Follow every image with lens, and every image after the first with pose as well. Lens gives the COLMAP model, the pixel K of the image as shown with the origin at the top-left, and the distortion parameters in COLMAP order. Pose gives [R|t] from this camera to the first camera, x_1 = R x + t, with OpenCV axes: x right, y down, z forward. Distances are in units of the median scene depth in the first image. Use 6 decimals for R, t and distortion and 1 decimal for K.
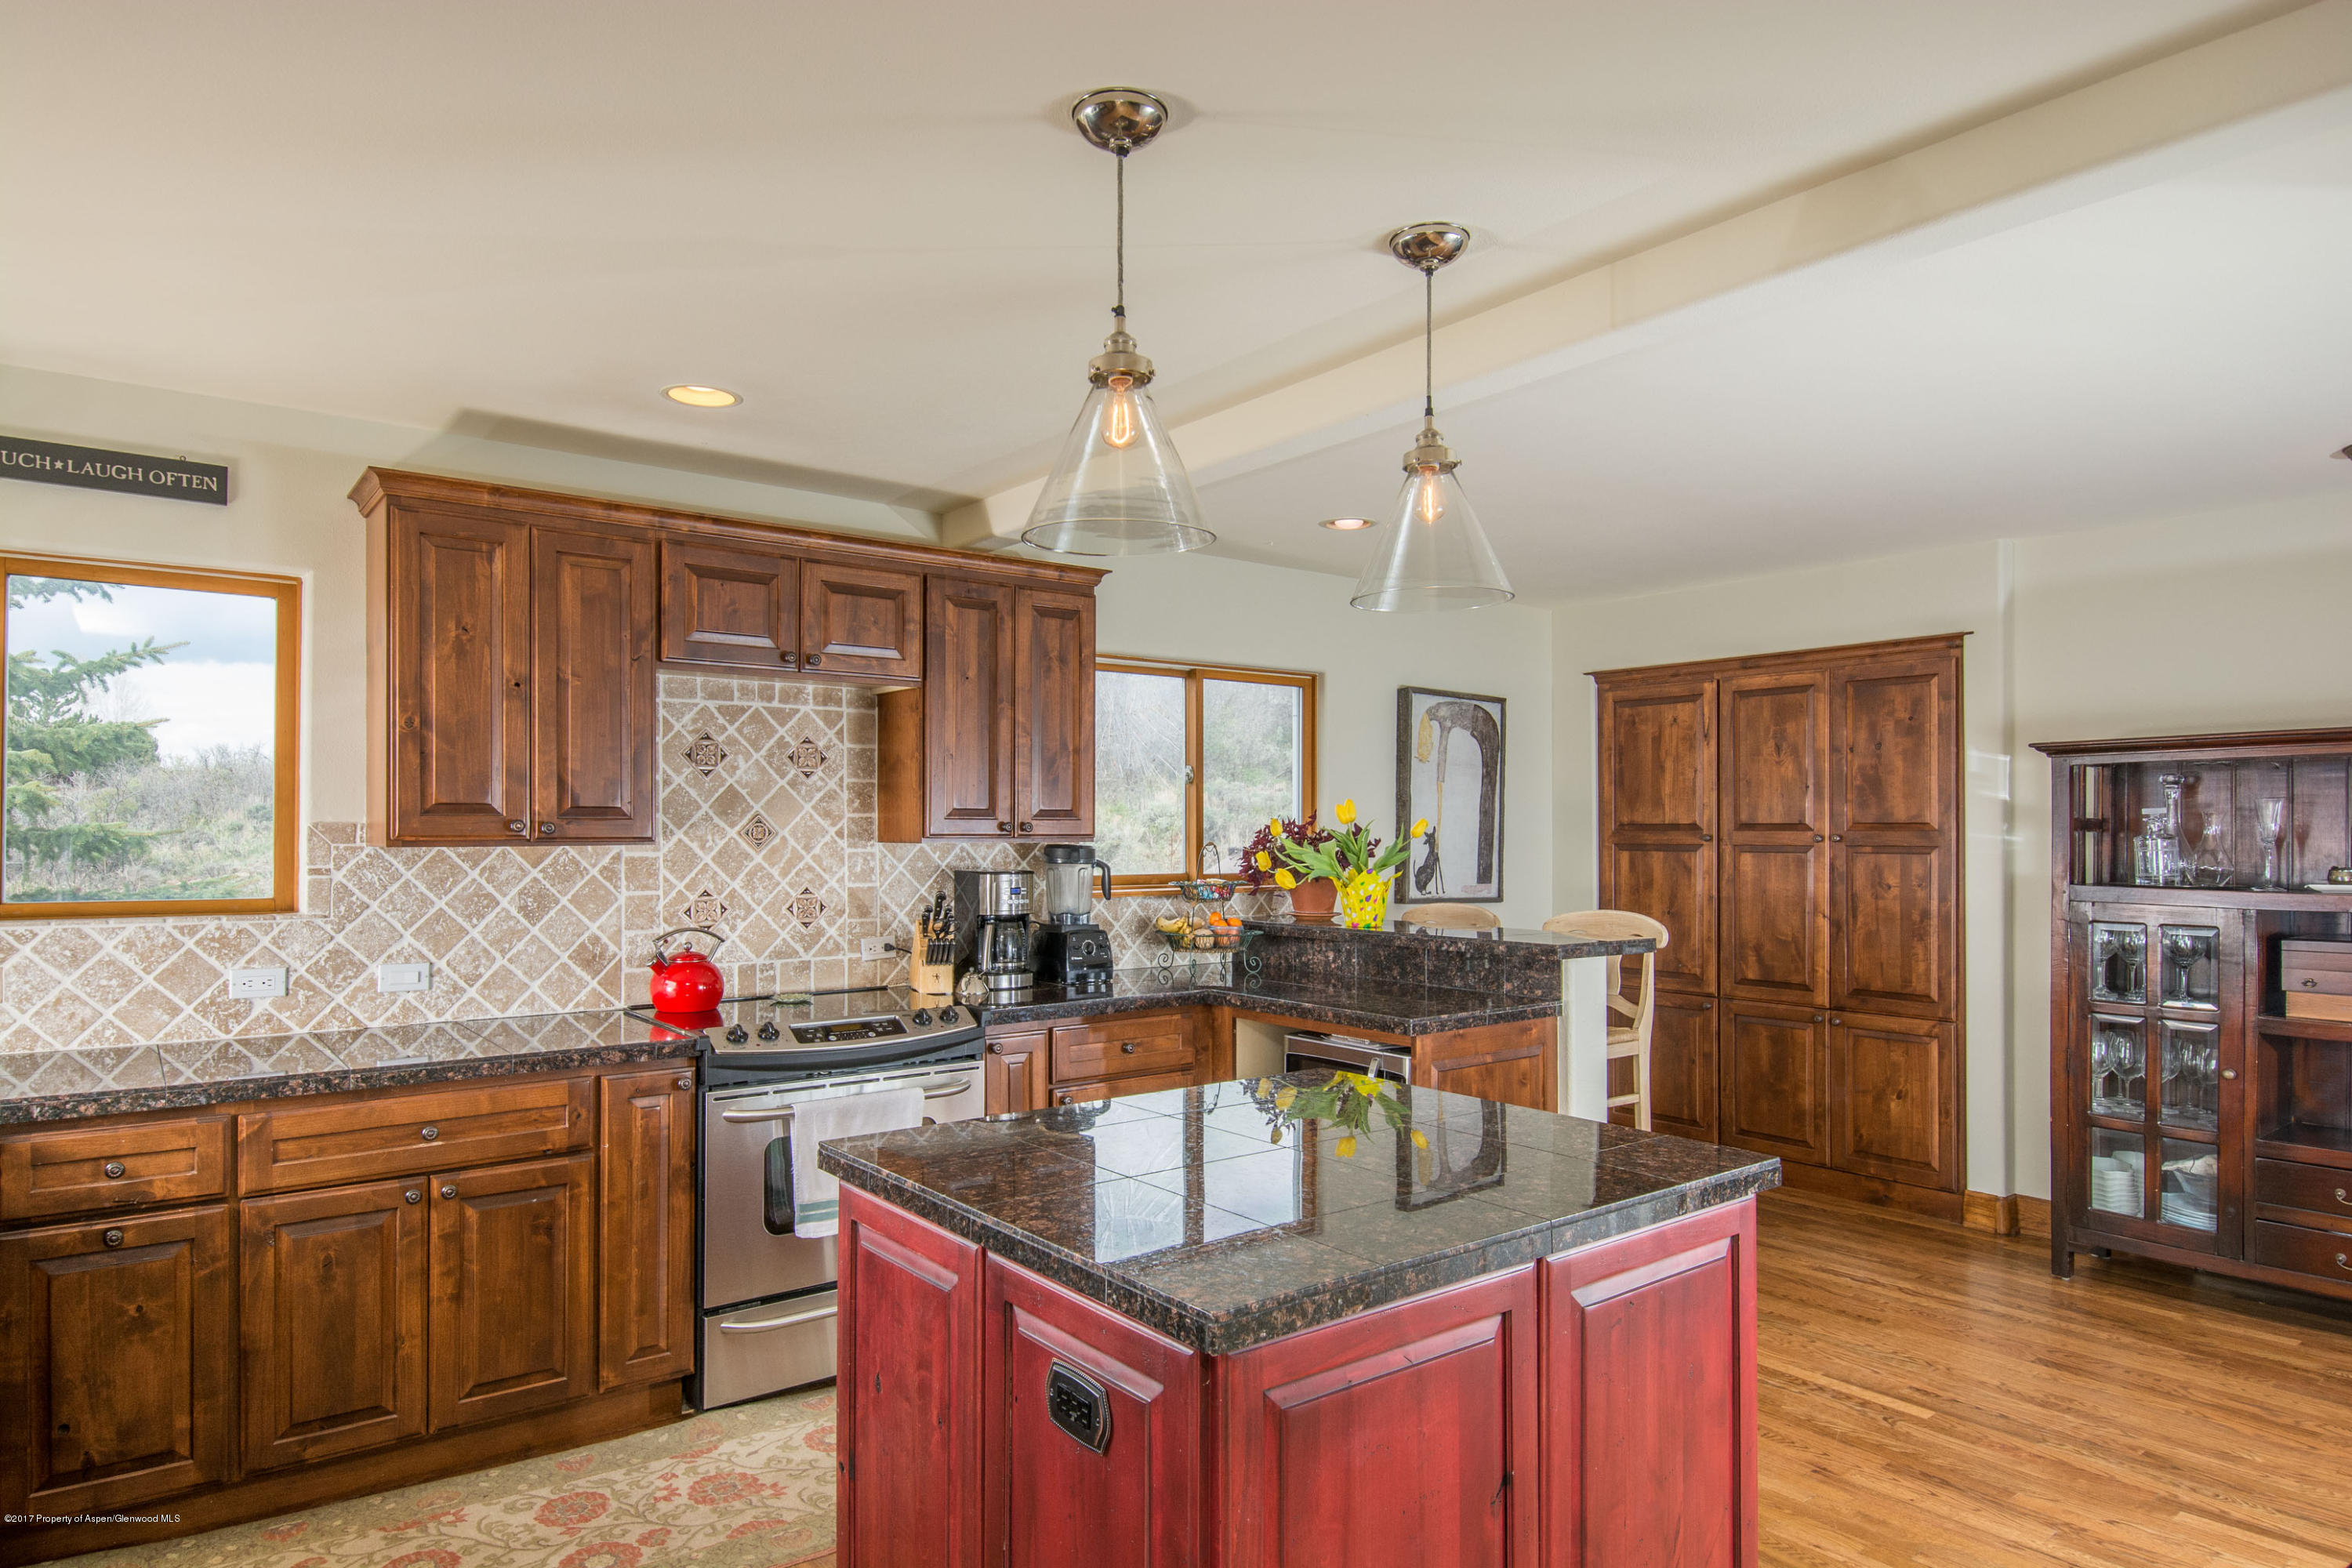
lens RADIAL K [[1360.9, 0, 1152.7], [0, 1360.9, 827.6], [0, 0, 1]] dist [0.008605, -0.011434]
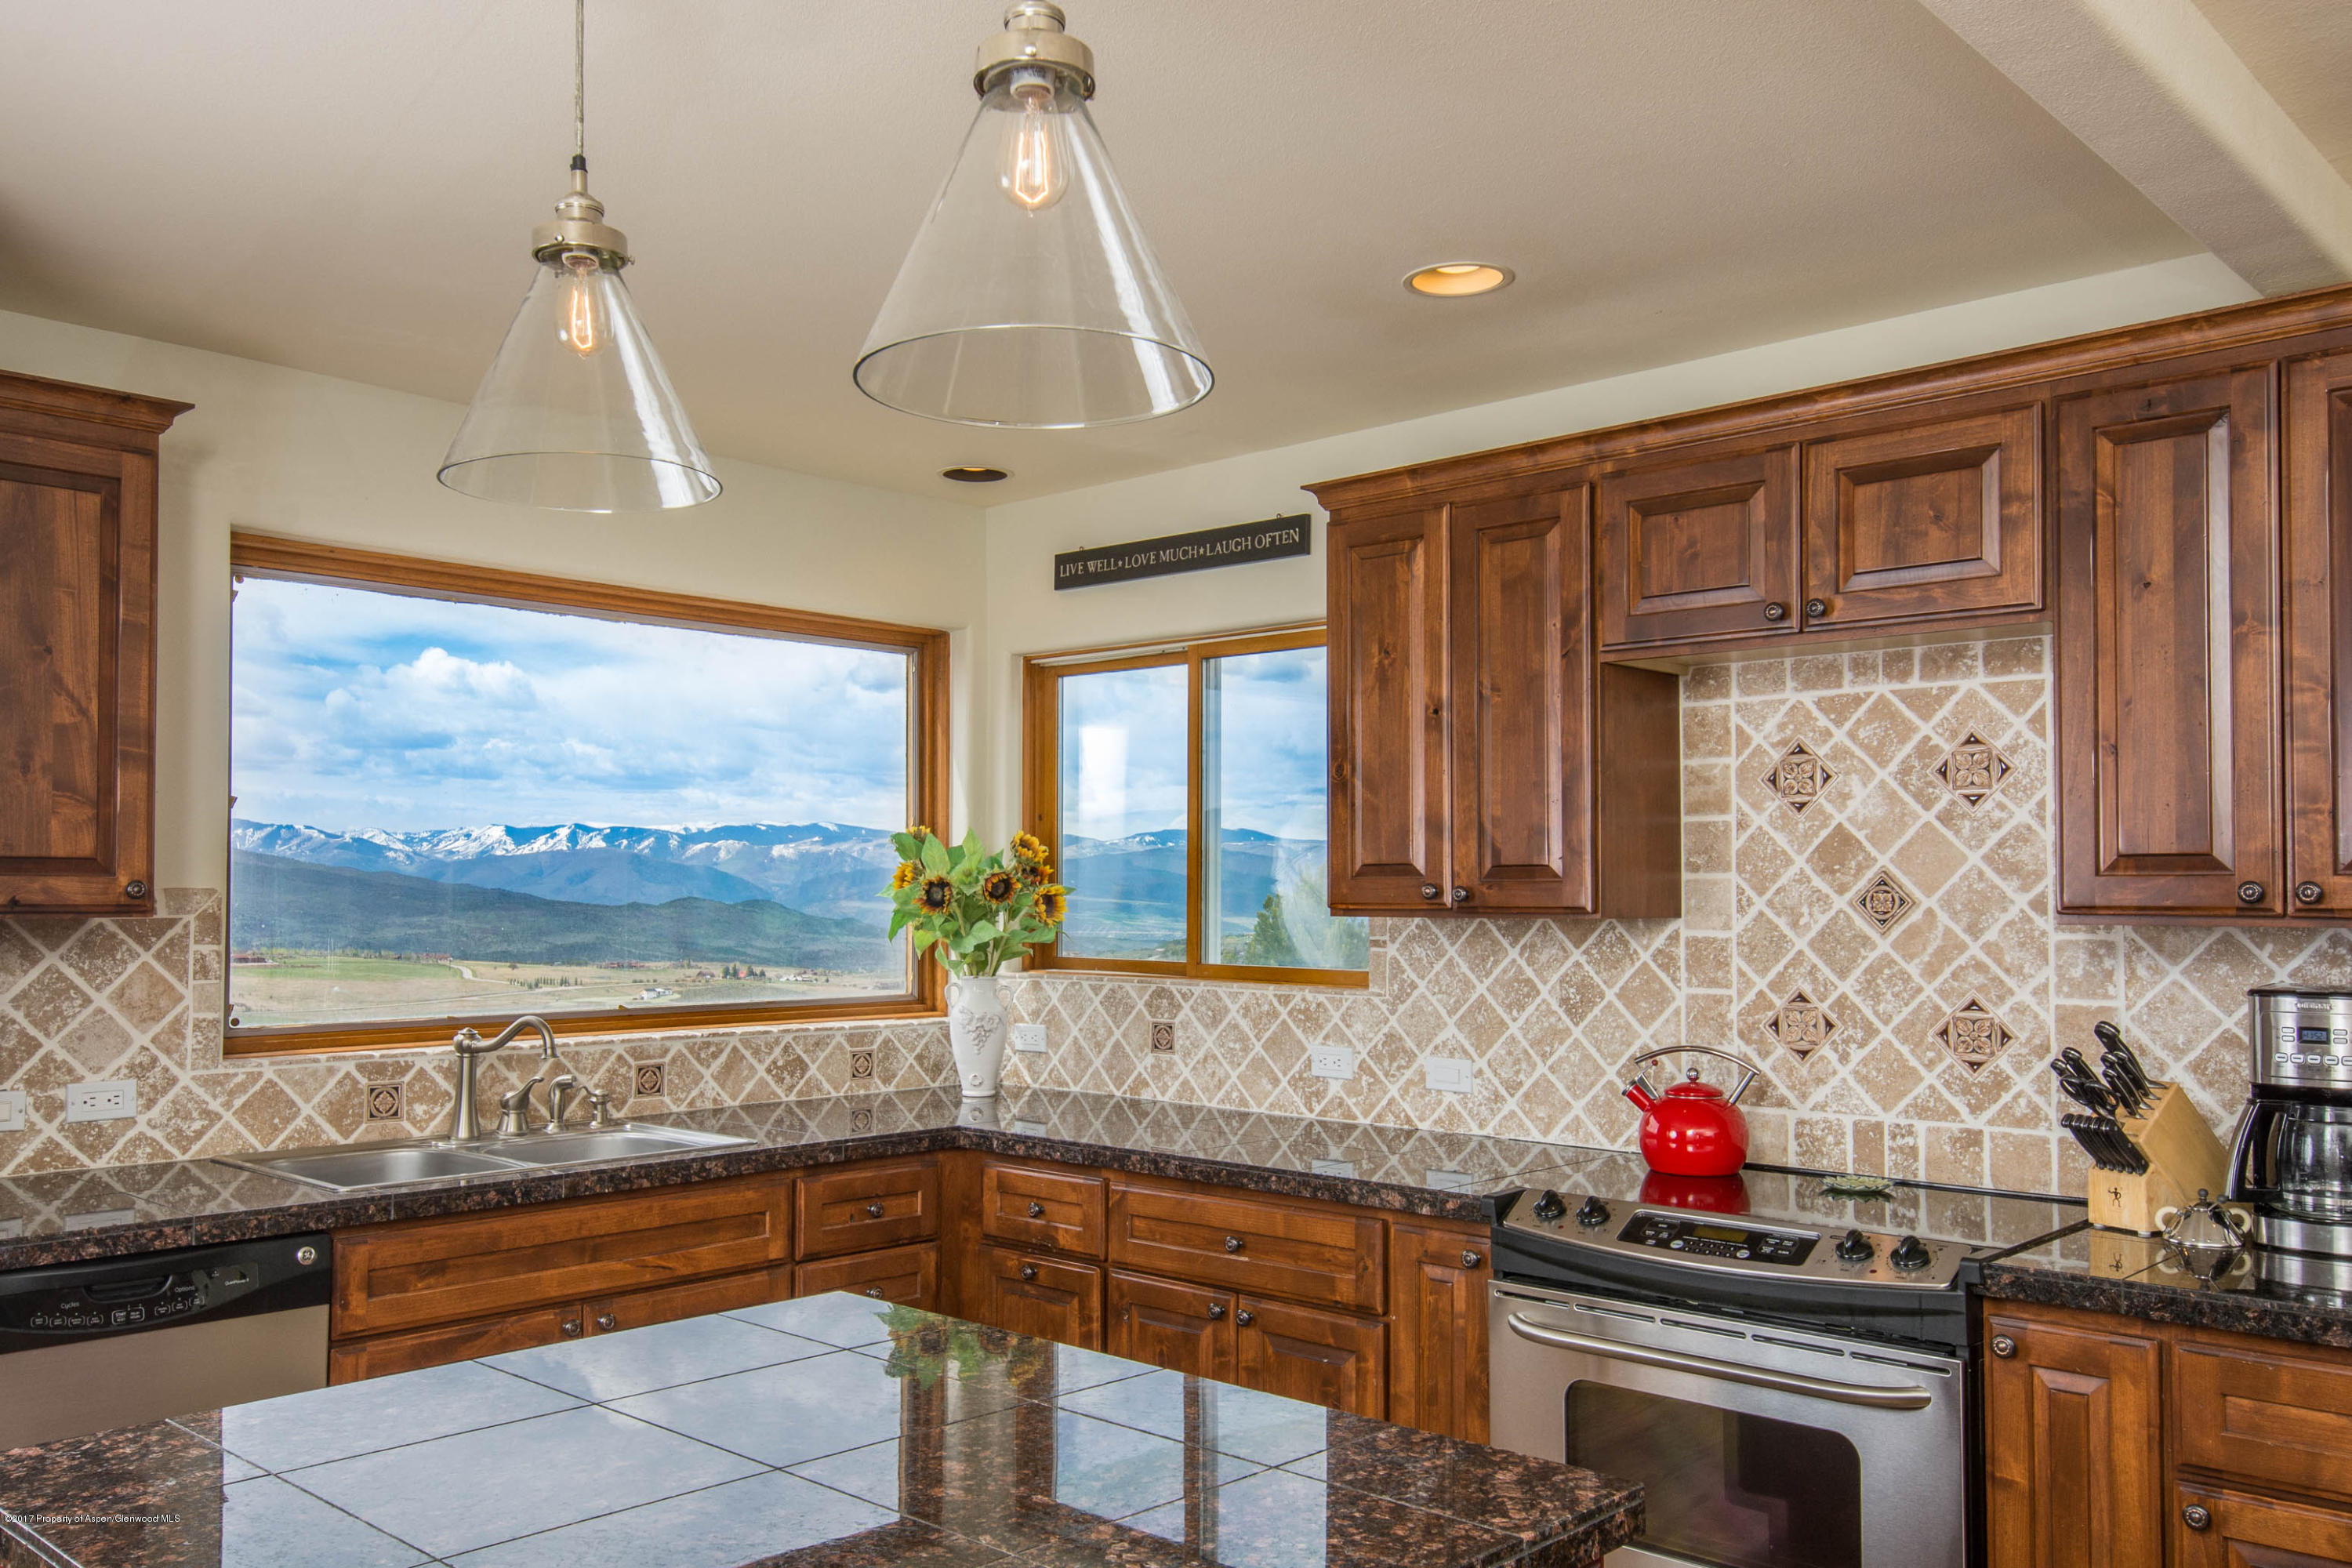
lens RADIAL K [[1878.8, 0, 1149.5], [0, 1878.8, 863.7], [0, 0, 1]] dist [0.015811, -0.012981]
pose [[0.153961, -0.015757, -0.987951, 0.529634], [0.000026, 0.999873, -0.015943, -0.000100], [0.988077, 0.002429, 0.153941, 0.616633]]
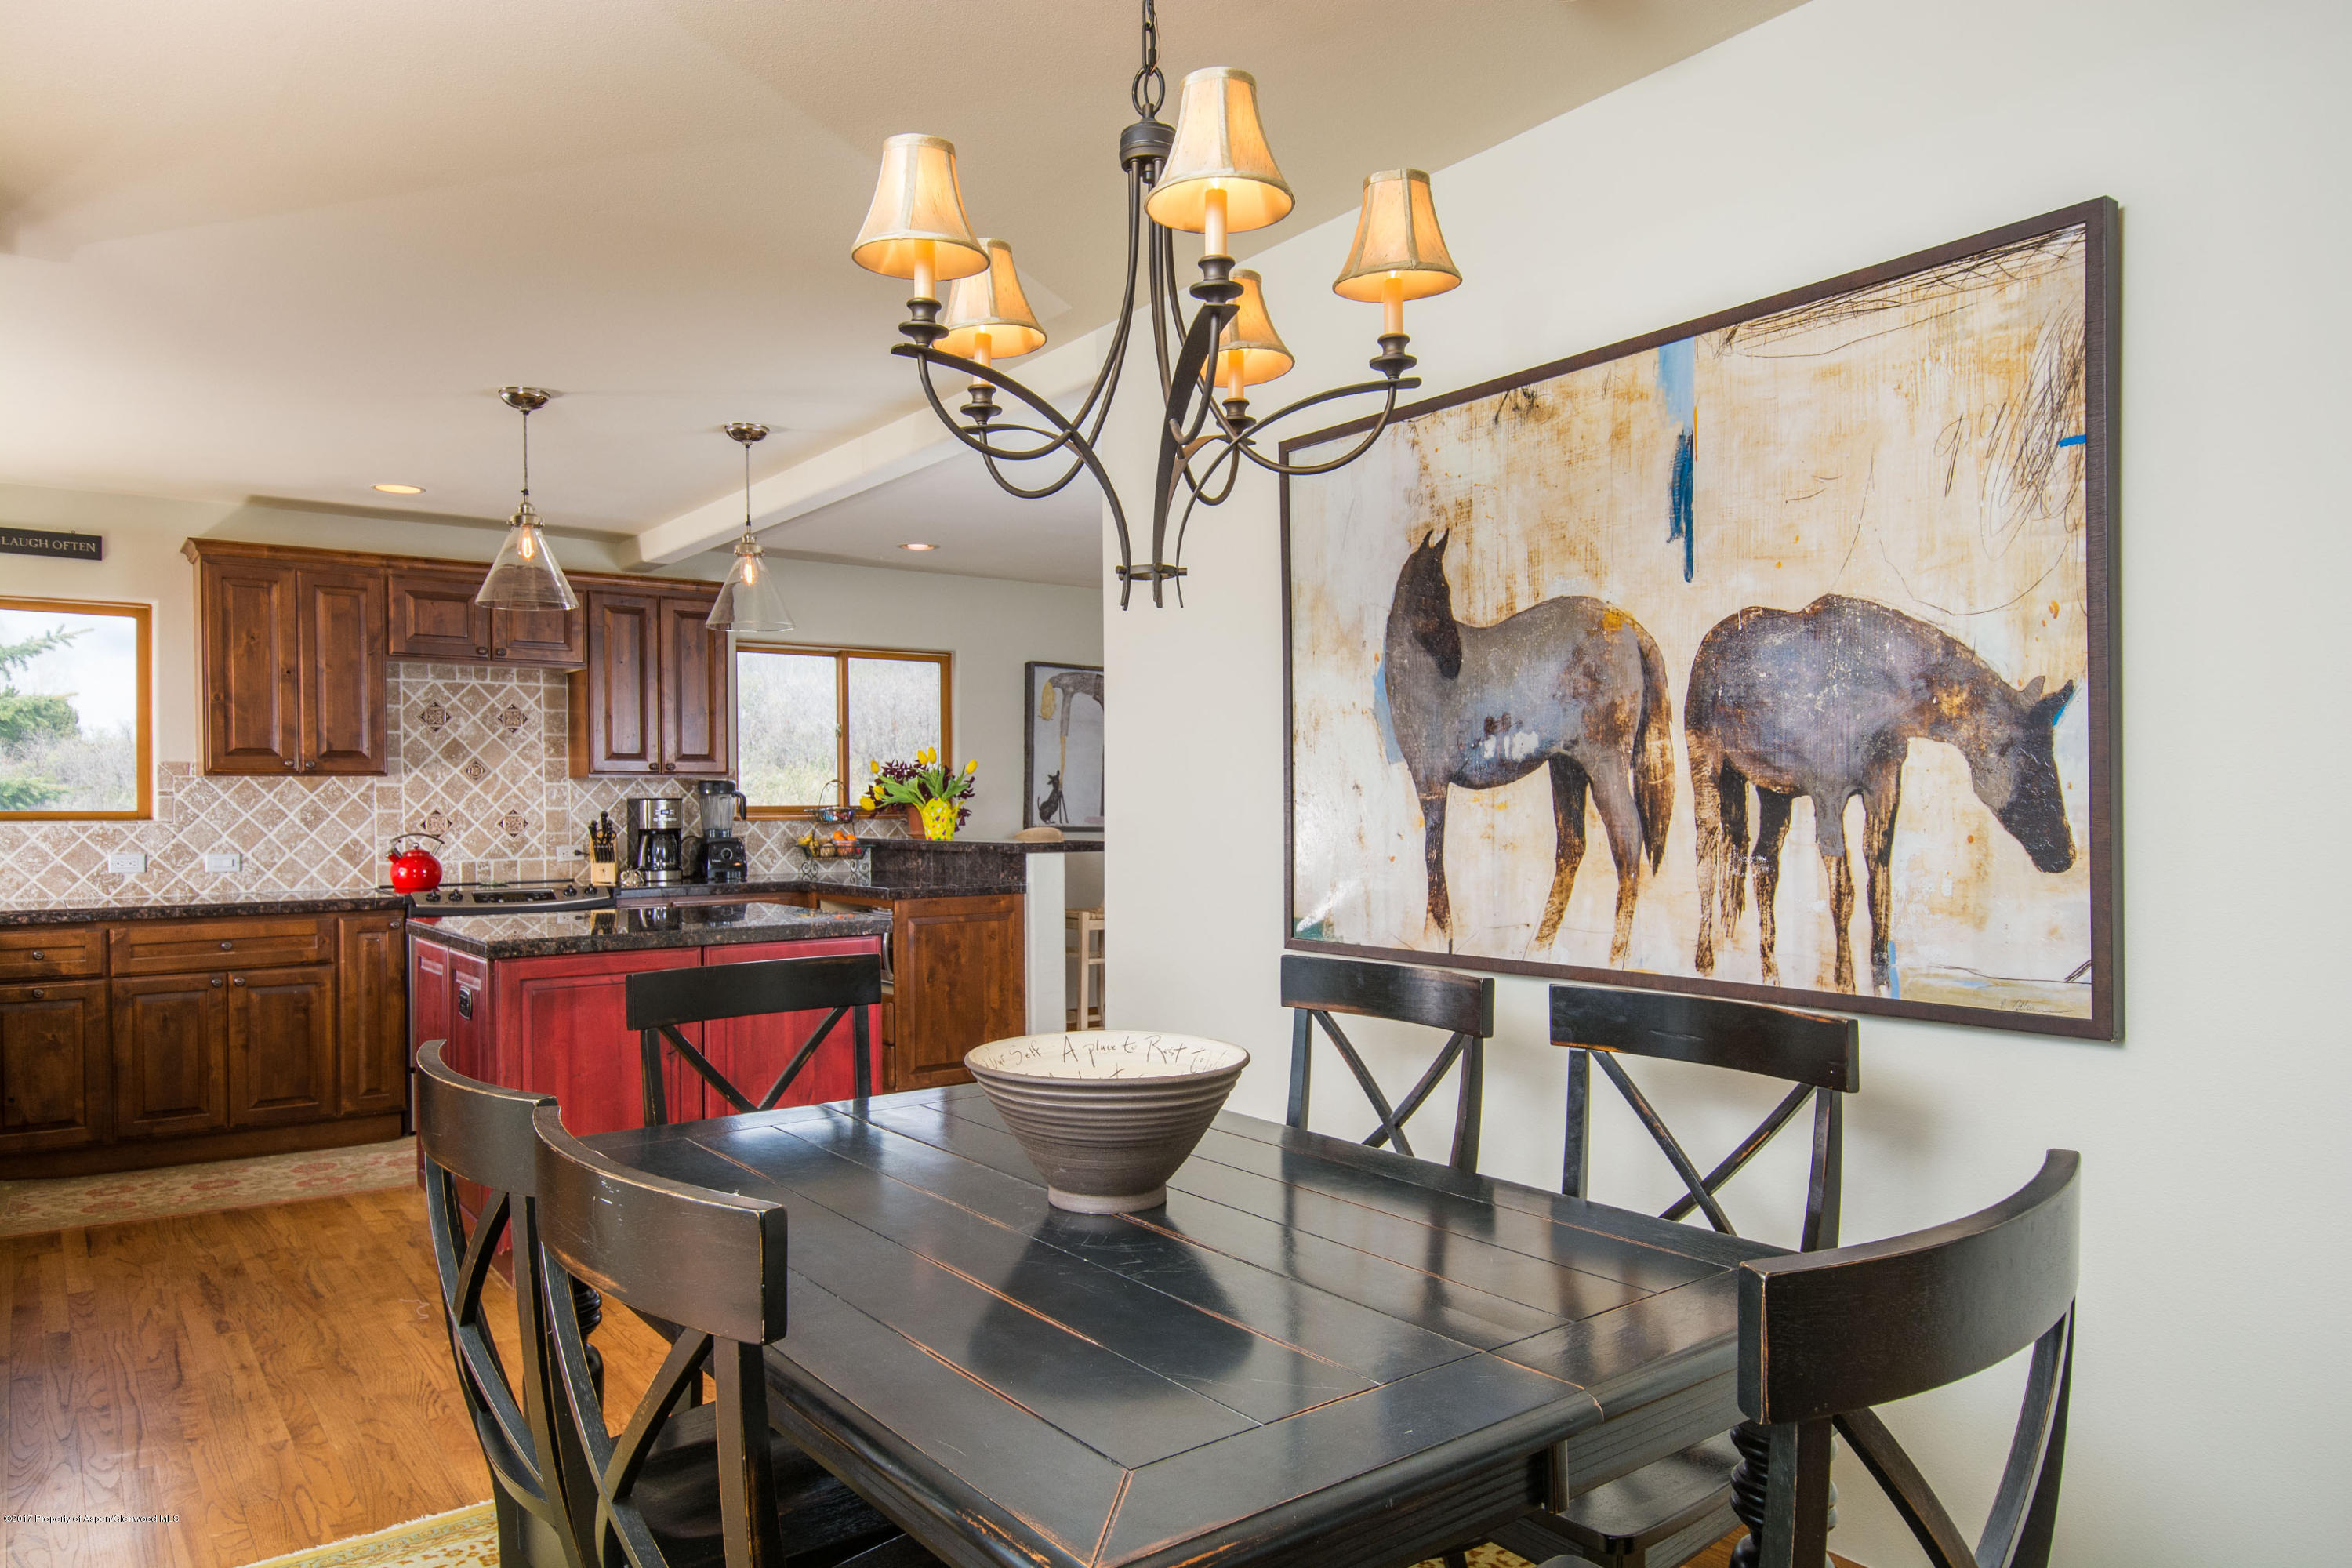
lens RADIAL K [[1507.9, 0, 1164.1], [0, 1507.9, 824.5], [0, 0, 1]] dist [-0.002268, -0.003490]
pose [[0.999953, -0.006474, -0.007236, 0.502098], [0.006586, 0.999855, 0.015678, 0.044806], [0.007134, -0.015725, 0.999851, -0.660261]]
